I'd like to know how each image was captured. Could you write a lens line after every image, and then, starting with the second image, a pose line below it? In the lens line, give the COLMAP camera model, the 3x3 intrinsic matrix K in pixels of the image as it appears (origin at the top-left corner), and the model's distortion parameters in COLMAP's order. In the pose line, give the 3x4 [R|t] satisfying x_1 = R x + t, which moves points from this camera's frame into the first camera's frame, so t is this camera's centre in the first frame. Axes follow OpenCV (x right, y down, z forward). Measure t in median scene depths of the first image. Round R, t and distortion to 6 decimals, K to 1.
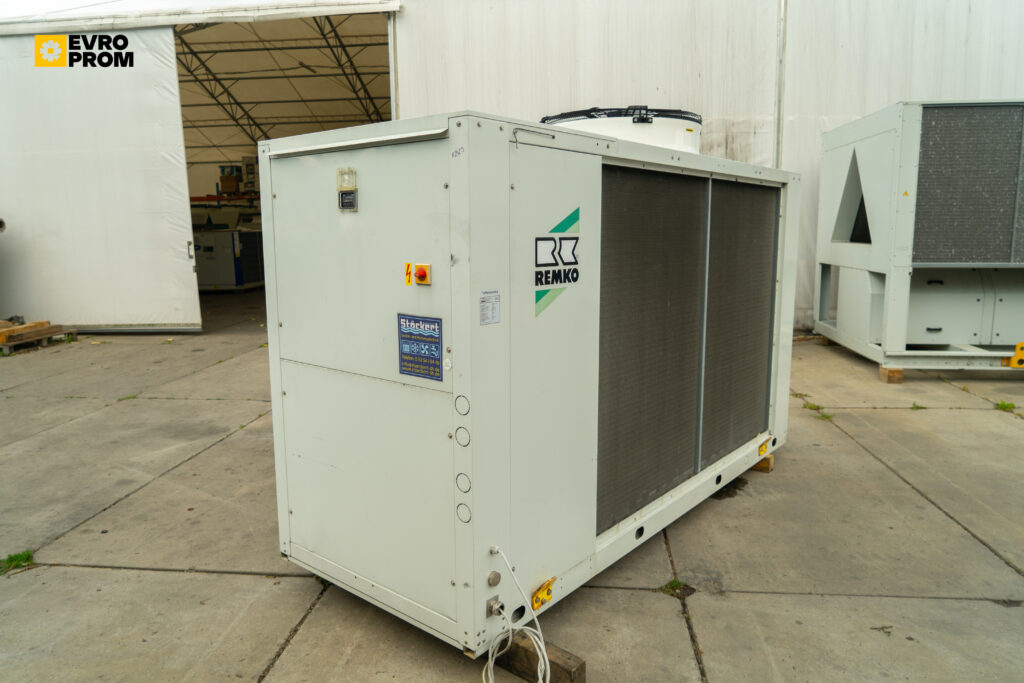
lens RADIAL K [[686.0, 0, 518.6], [0, 686.0, 341.2], [0, 0, 1]] dist [-0.033410, 0.016751]
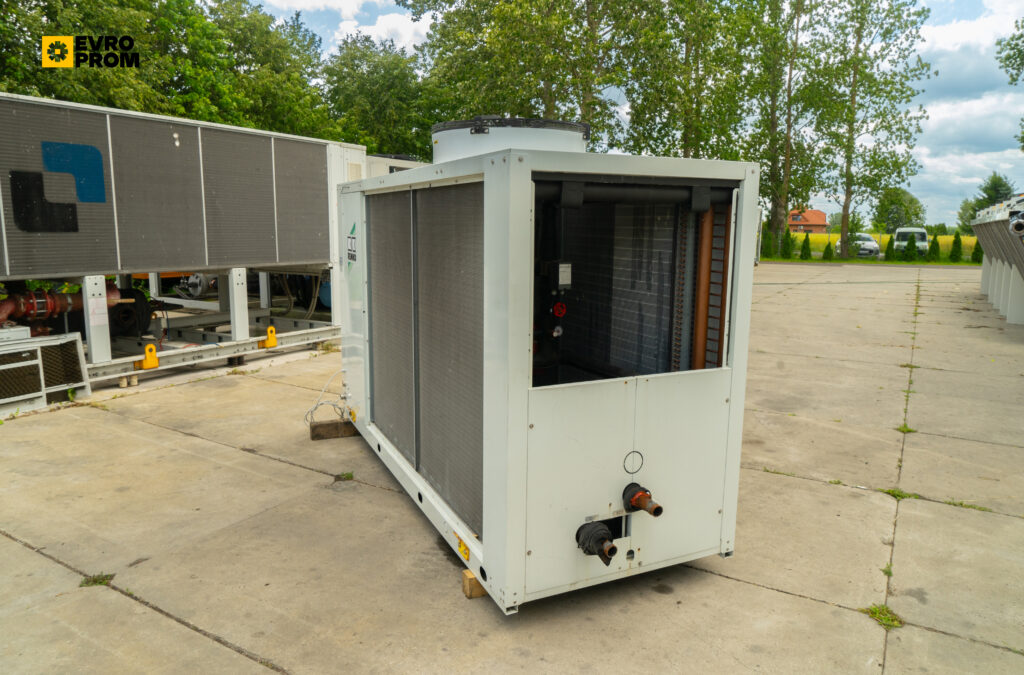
lens RADIAL K [[686.0, 0, 513.1], [0, 686.0, 330.5], [0, 0, 1]] dist [-0.033410, 0.016751]
pose [[-0.426248, 0.142414, -0.893326, 1.299808], [-0.152896, 0.961980, 0.226312, -0.320151], [0.891592, 0.233051, -0.388267, 1.751197]]
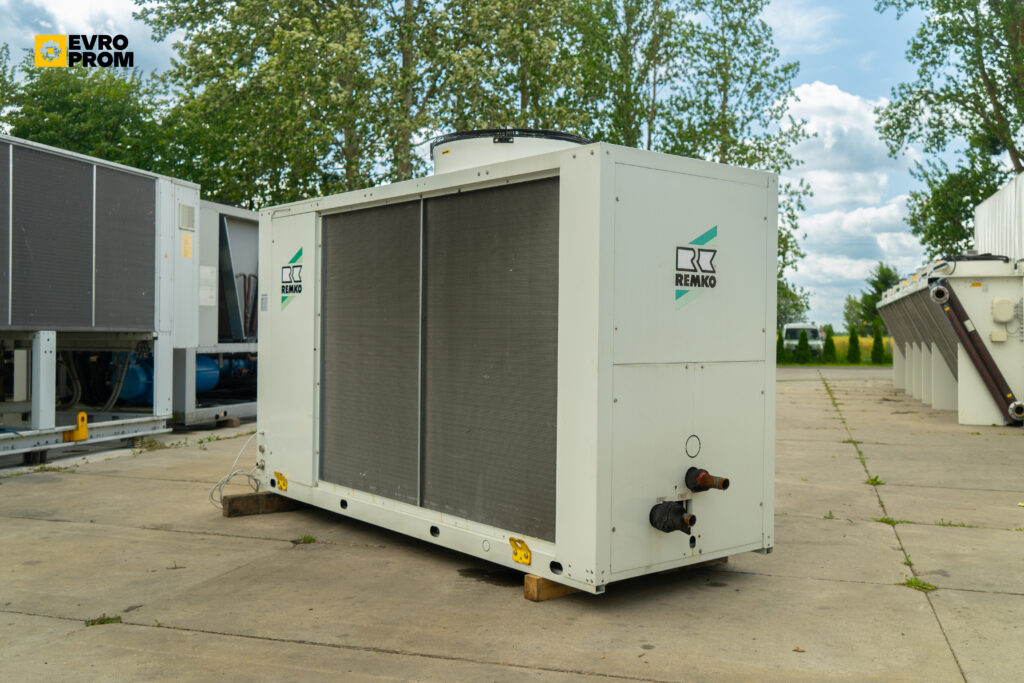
lens RADIAL K [[969.0, 0, 514.3], [0, 969.0, 335.7], [0, 0, 1]] dist [-0.000648, 0.000000]
pose [[-0.190891, 0.009802, -0.981562, 1.806474], [-0.166639, 0.985113, 0.042245, -0.135851], [0.967363, 0.171631, -0.186416, 1.565839]]
